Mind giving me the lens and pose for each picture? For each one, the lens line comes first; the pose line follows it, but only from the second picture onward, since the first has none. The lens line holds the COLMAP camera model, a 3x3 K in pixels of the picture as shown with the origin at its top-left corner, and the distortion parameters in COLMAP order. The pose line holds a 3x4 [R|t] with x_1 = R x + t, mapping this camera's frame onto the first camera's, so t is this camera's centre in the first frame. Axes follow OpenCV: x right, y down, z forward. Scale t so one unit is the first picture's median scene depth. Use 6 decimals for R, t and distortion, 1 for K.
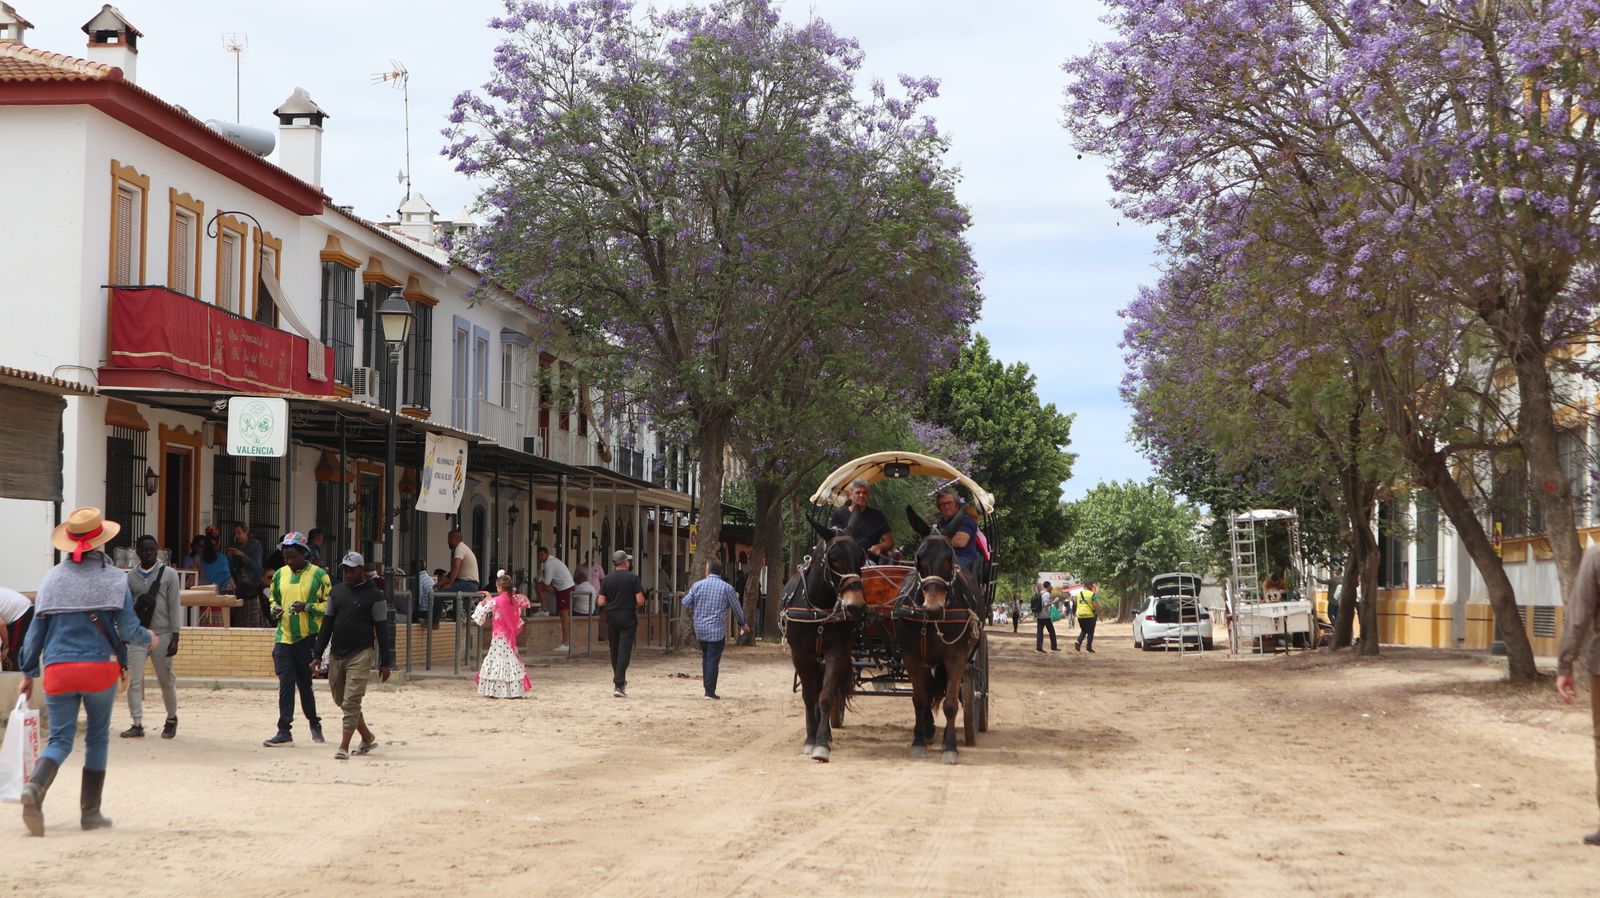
lens RADIAL K [[2801.1, 0, 869.3], [0, 2801.1, 446.0], [0, 0, 1]] dist [-0.192466, -0.059944]
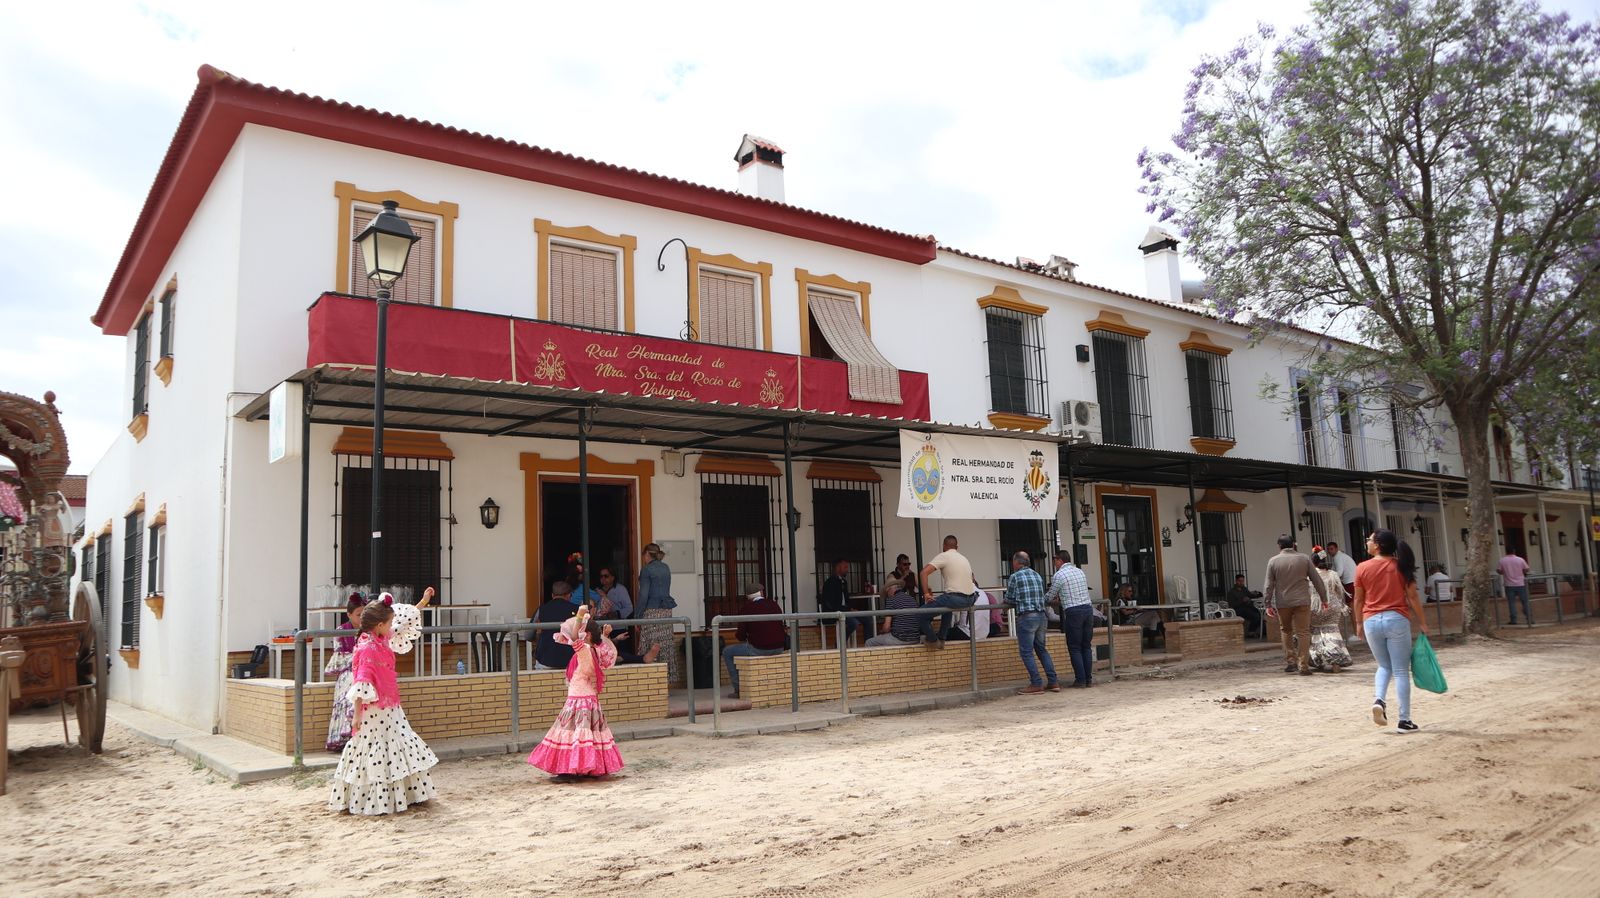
lens RADIAL K [[1093.2, 0, 758.3], [0, 1093.2, 458.1], [0, 0, 1]] dist [-0.050524, -0.002569]
pose [[0.653864, -0.150985, -0.741395, 0.071523], [0.093043, 0.988495, -0.119249, 0.041830], [0.750870, 0.008991, 0.660389, 0.726304]]
